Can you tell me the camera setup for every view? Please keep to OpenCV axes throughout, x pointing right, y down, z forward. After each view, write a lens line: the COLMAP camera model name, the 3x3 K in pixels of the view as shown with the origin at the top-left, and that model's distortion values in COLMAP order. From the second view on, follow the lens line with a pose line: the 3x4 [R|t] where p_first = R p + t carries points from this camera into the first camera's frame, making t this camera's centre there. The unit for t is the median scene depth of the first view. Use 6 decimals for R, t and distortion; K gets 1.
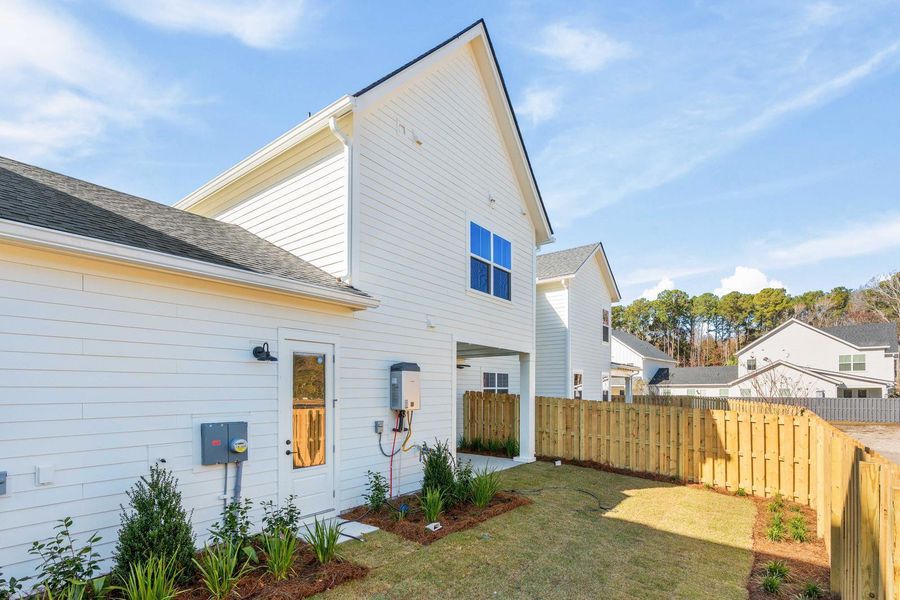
lens RADIAL K [[435.2, 0, 451.0], [0, 435.2, 388.3], [0, 0, 1]] dist [-0.002265, 0.000691]
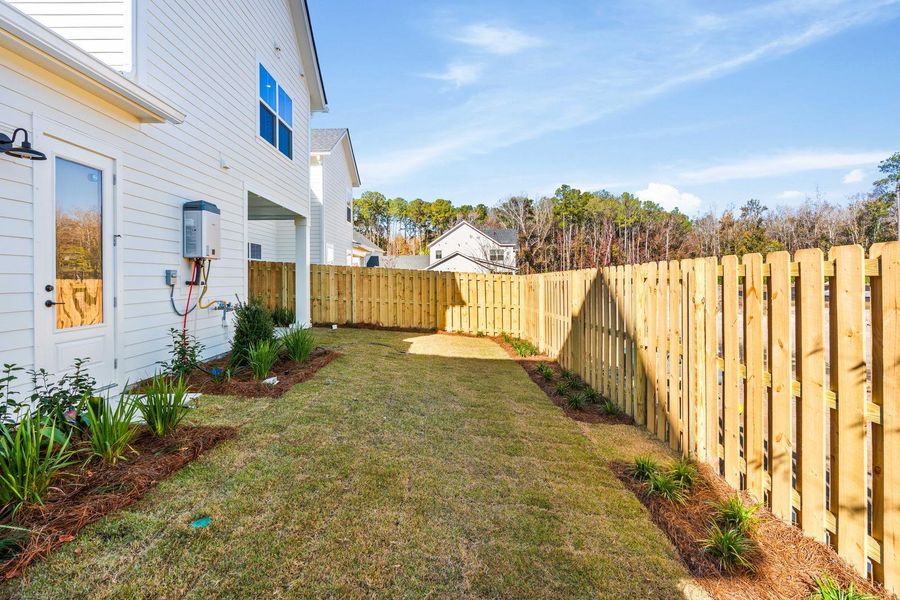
lens RADIAL K [[414.2, 0, 449.4], [0, 414.2, 278.3], [0, 0, 1]] dist [-0.013684, 0.000156]
pose [[0.787190, -0.003183, 0.616703, -0.179038], [0.003698, 0.999993, 0.000442, 0.071653], [-0.616700, 0.001933, 0.787196, 0.077324]]
